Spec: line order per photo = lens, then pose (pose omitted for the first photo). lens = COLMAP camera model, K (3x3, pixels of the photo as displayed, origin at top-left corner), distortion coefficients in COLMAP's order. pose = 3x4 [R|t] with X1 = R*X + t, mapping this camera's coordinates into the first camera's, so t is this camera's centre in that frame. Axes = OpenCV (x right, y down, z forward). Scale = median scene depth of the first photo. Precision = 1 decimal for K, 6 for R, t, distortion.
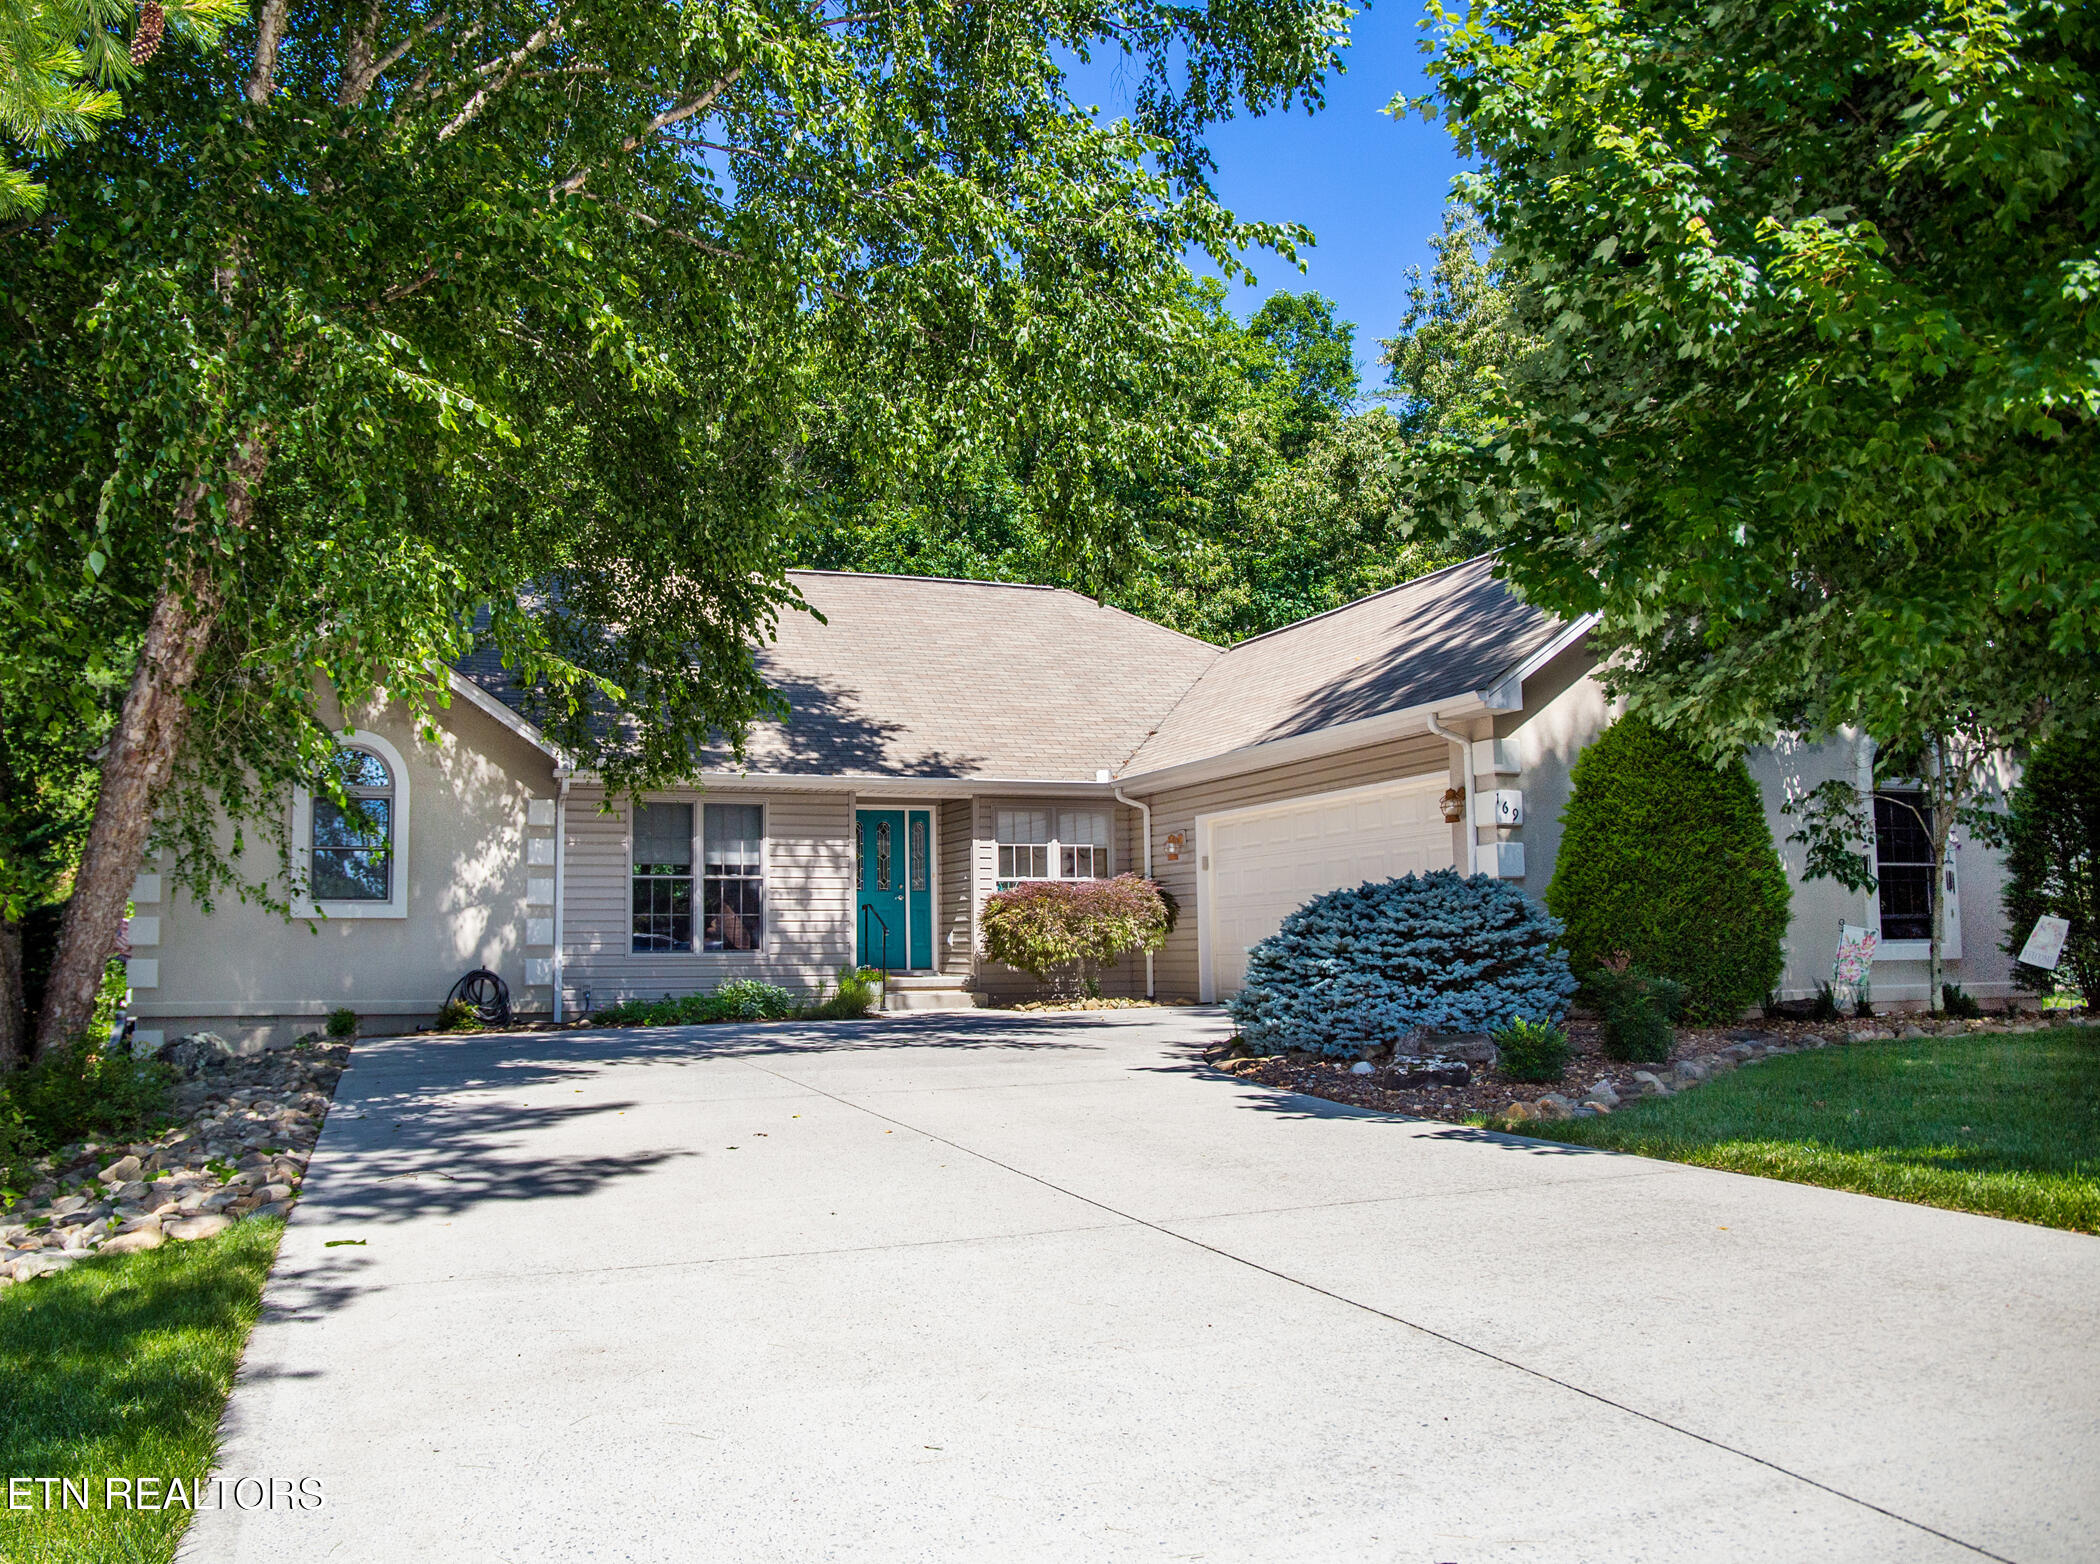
lens RADIAL K [[1673.7, 0, 1001.5], [0, 1673.7, 816.8], [0, 0, 1]] dist [-0.138955, -0.000026]
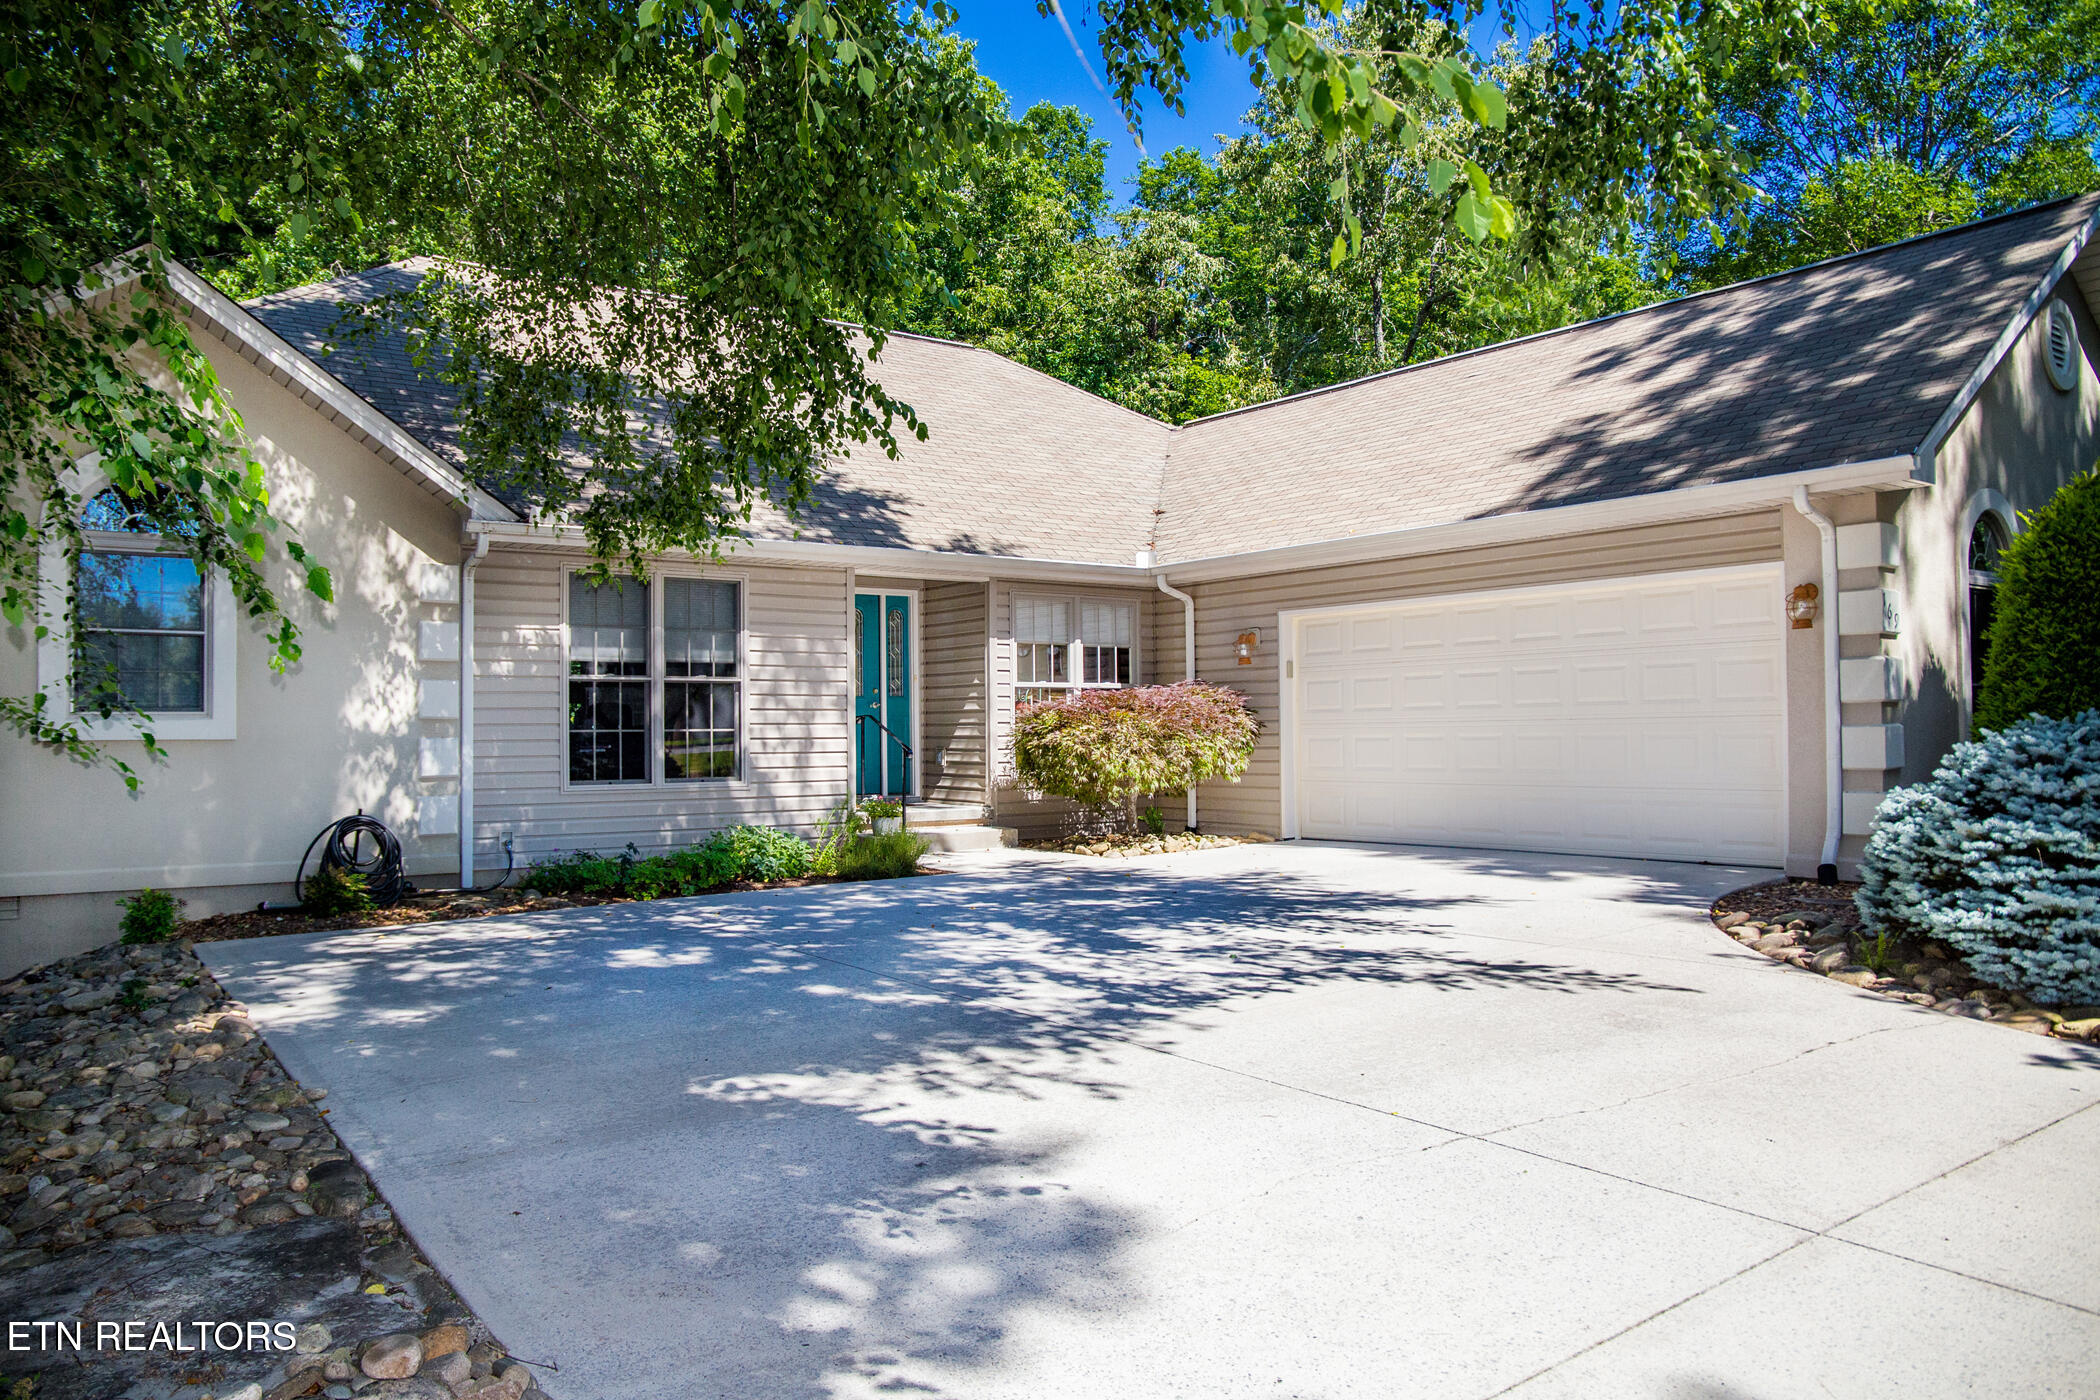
lens RADIAL K [[1489.5, 0, 1050.0], [0, 1489.5, 700.0], [0, 0, 1]] dist [-0.115853, 0.099915]
pose [[0.962815, 0.007958, 0.270045, -0.196157], [-0.023398, 0.998266, 0.054006, 0.006583], [-0.269147, -0.058317, 0.961332, 0.340825]]
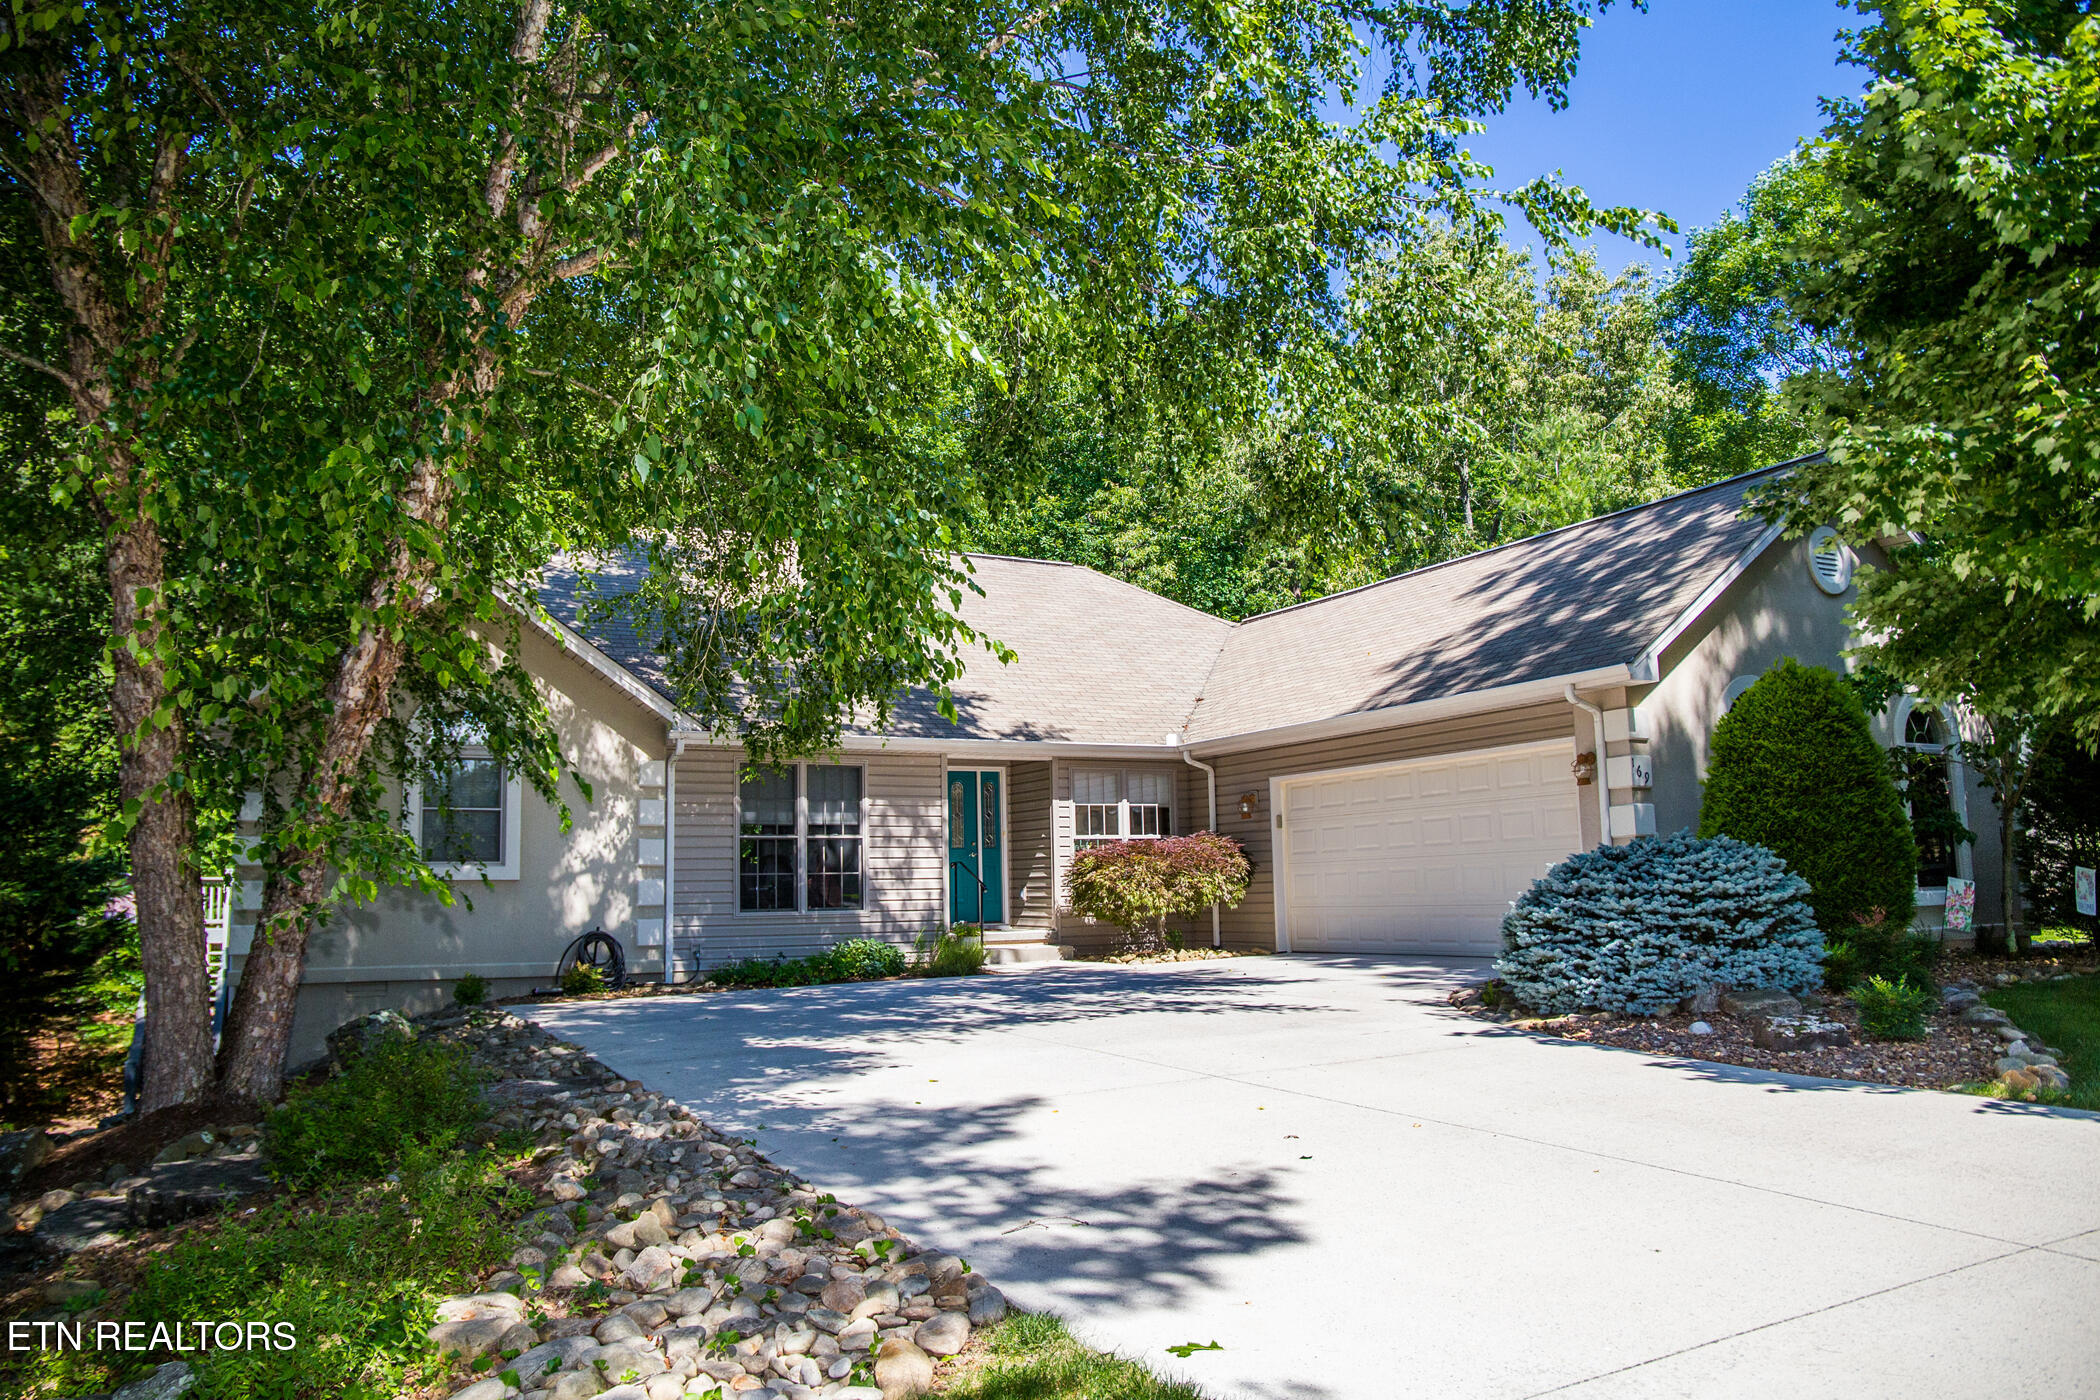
lens RADIAL K [[1489.5, 0, 1050.0], [0, 1489.5, 700.0], [0, 0, 1]] dist [-0.115853, 0.099915]
pose [[0.991486, 0.006859, 0.130036, -0.154055], [-0.000603, 0.998843, -0.048091, -0.004225], [-0.130216, 0.047603, 0.990342, 0.074892]]
